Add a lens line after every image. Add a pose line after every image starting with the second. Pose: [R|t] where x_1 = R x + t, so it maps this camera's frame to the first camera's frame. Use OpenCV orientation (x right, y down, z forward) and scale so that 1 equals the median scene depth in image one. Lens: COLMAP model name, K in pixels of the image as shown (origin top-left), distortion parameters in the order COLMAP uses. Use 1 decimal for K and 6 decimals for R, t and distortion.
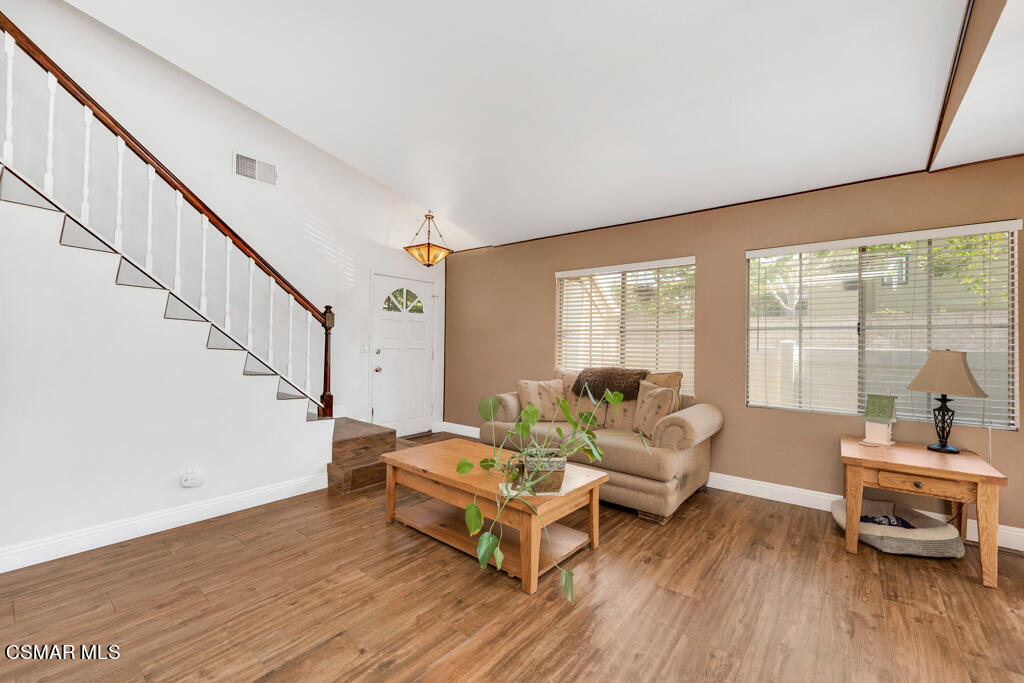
lens RADIAL K [[415.0, 0, 512.3], [0, 415.0, 342.1], [0, 0, 1]] dist [-0.001087, 0.000064]
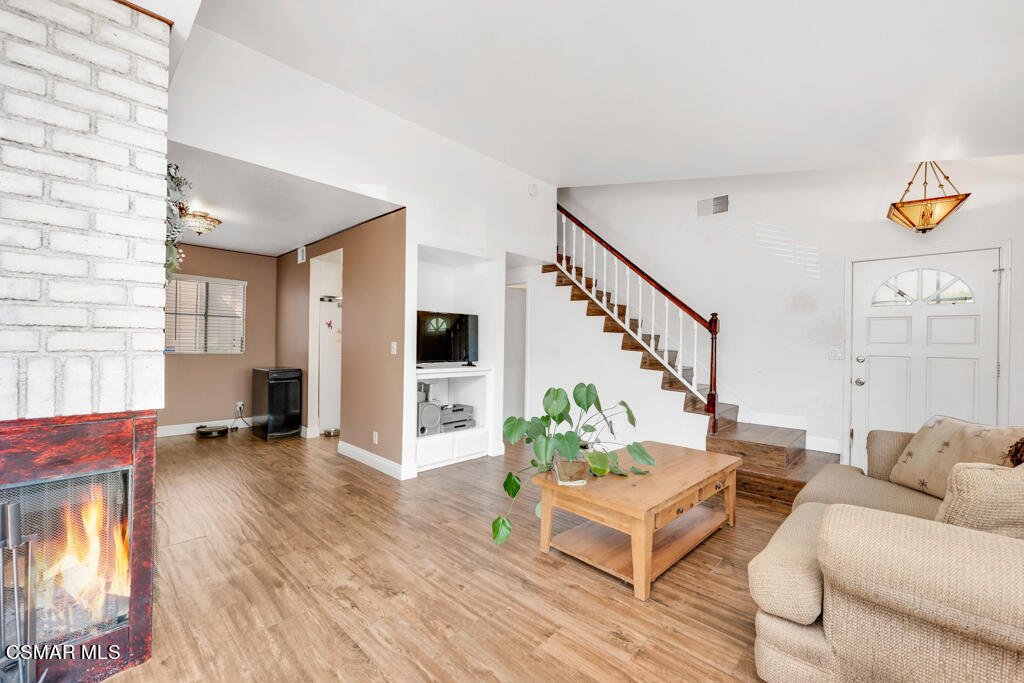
lens RADIAL K [[415.0, 0, 513.2], [0, 415.0, 343.6], [0, 0, 1]] dist [-0.001087, 0.000064]
pose [[-0.078027, -0.013178, -0.996864, 0.704711], [-0.005225, 0.999904, -0.012809, 0.010026], [0.996938, 0.004209, -0.078088, 0.562248]]
